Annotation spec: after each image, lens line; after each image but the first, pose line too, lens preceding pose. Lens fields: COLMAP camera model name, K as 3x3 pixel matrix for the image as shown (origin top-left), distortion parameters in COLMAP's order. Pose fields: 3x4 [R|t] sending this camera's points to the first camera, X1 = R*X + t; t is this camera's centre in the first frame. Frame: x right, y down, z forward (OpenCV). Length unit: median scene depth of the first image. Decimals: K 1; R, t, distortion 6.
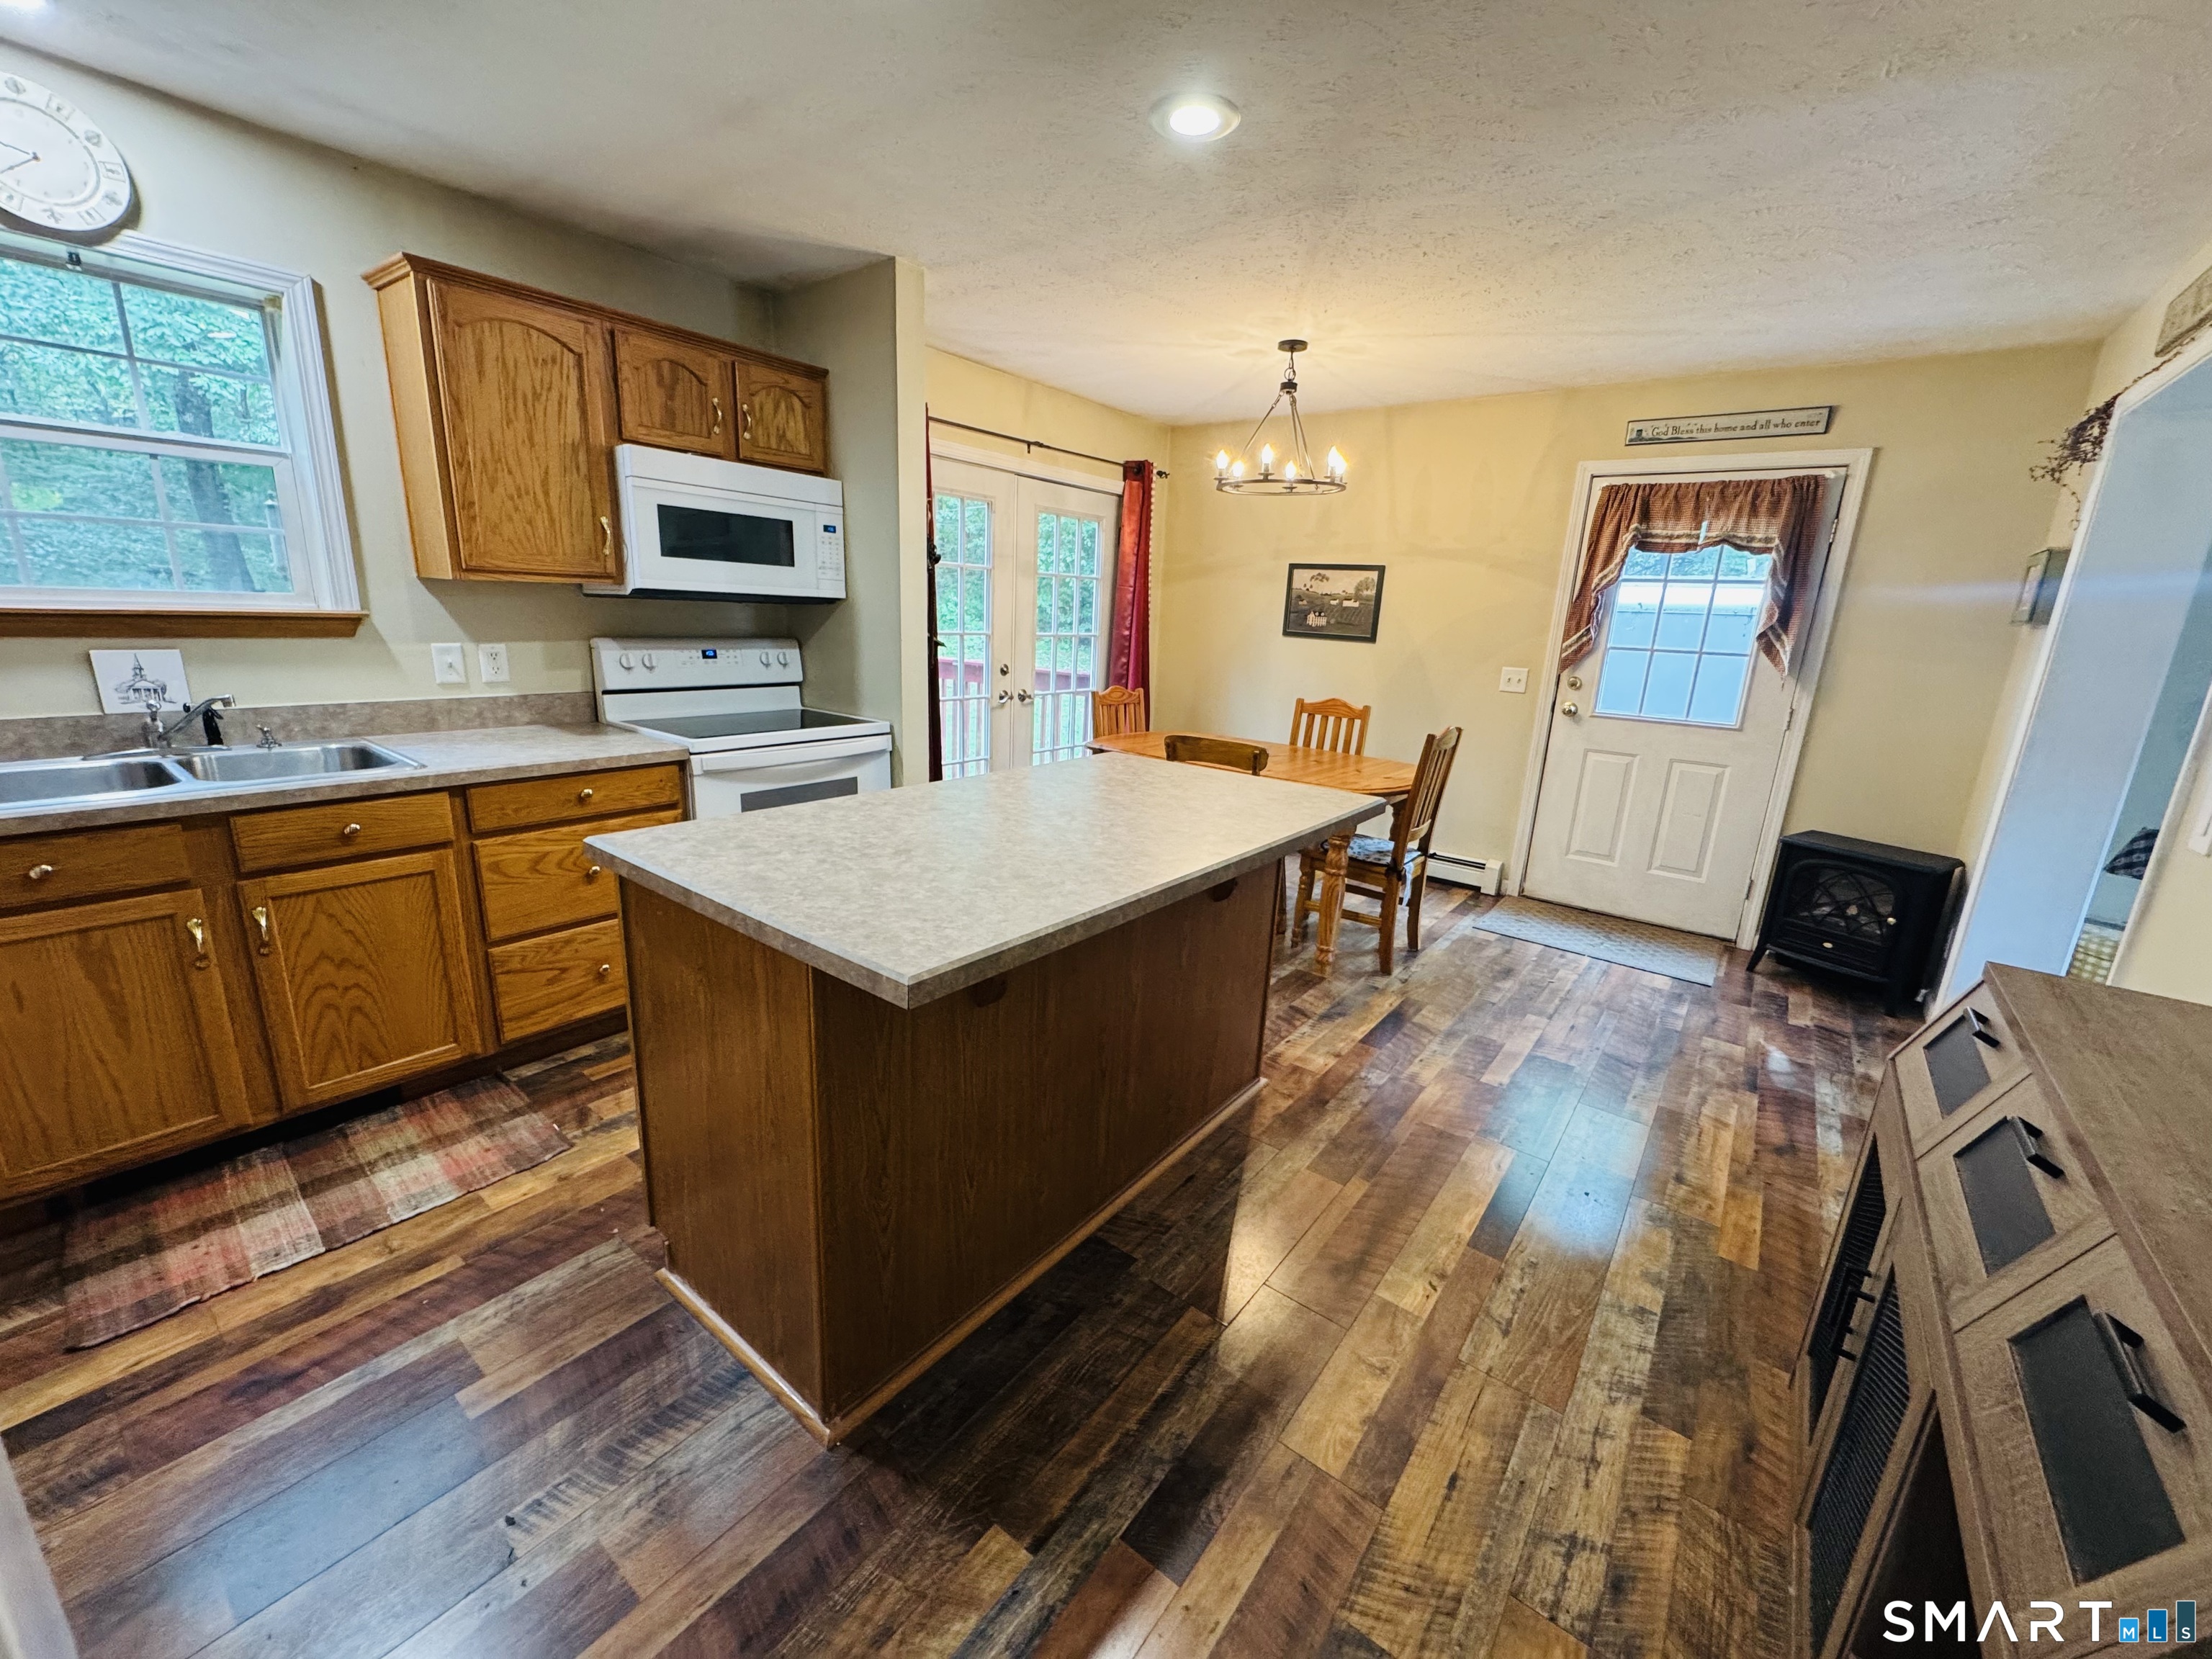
lens RADIAL K [[877.0, 0, 1106.5], [0, 877.0, 830.1], [0, 0, 1]] dist [-0.003672, -0.000542]
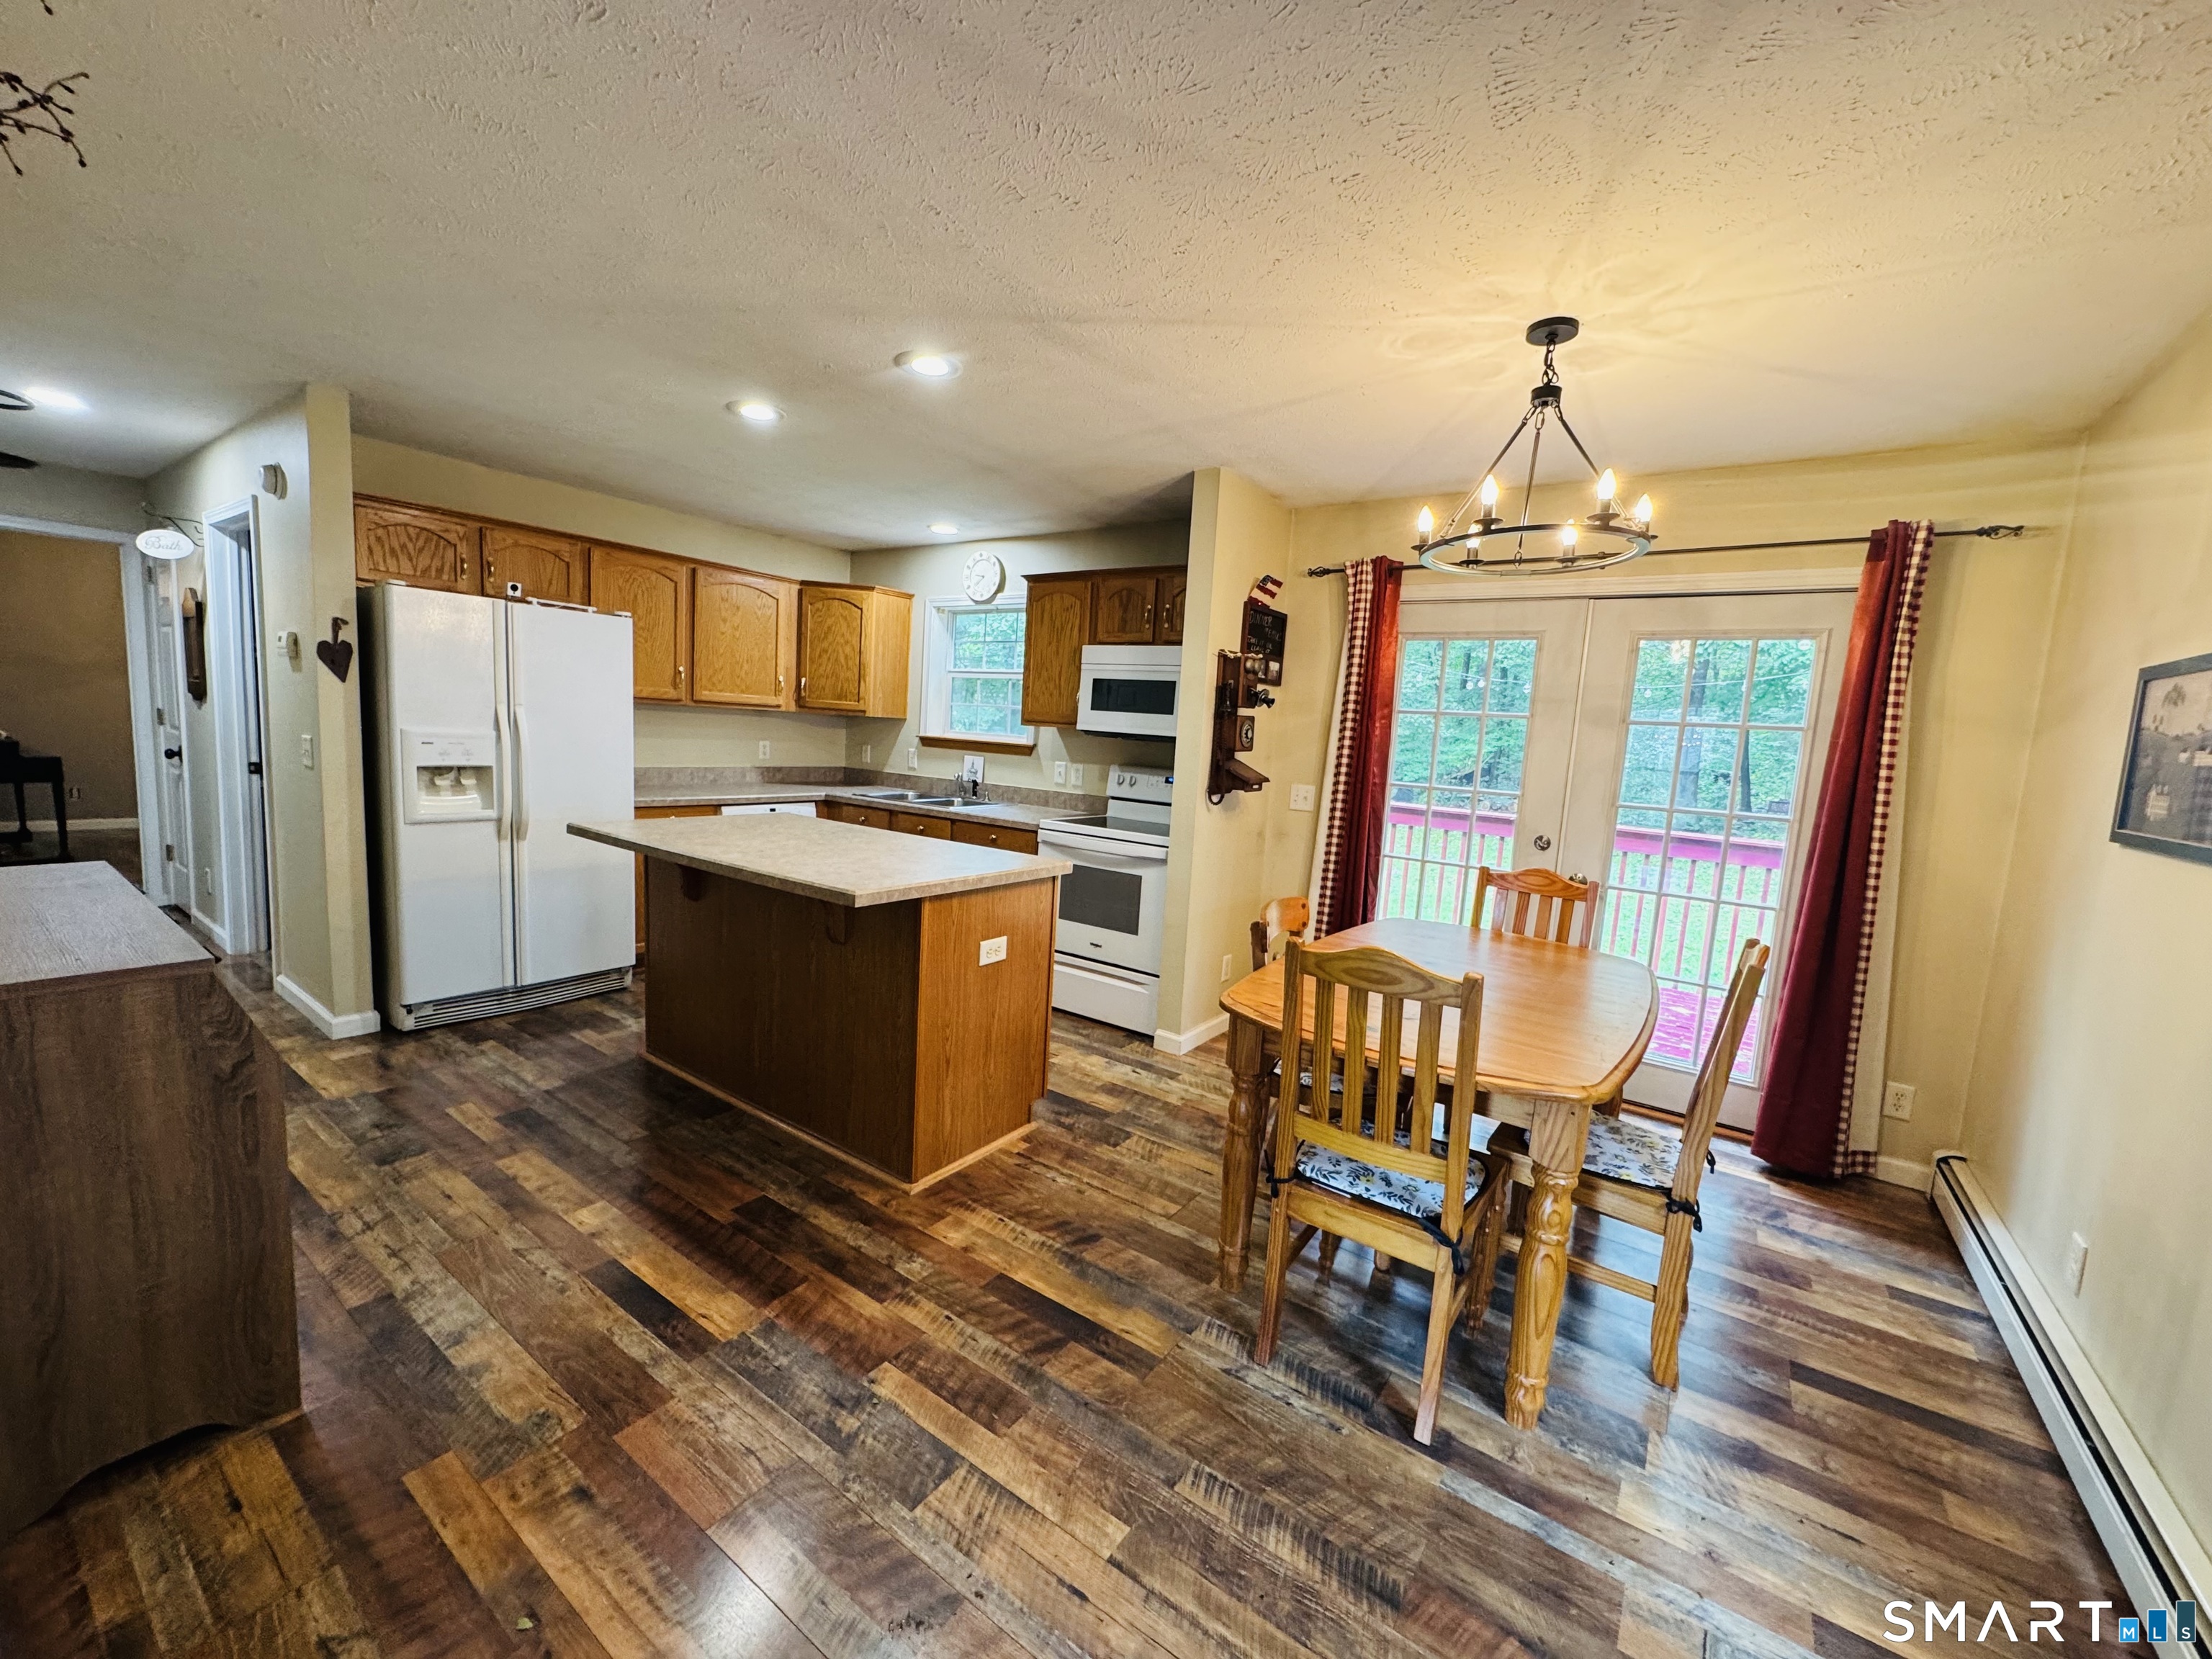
lens RADIAL K [[877.0, 0, 1098.7], [0, 877.0, 825.8], [0, 0, 1]] dist [-0.003672, -0.000542]
pose [[0.043835, 0.064494, -0.996955, 1.118536], [-0.307102, 0.950466, 0.047984, -0.201288], [0.950667, 0.304063, 0.061469, 1.013645]]
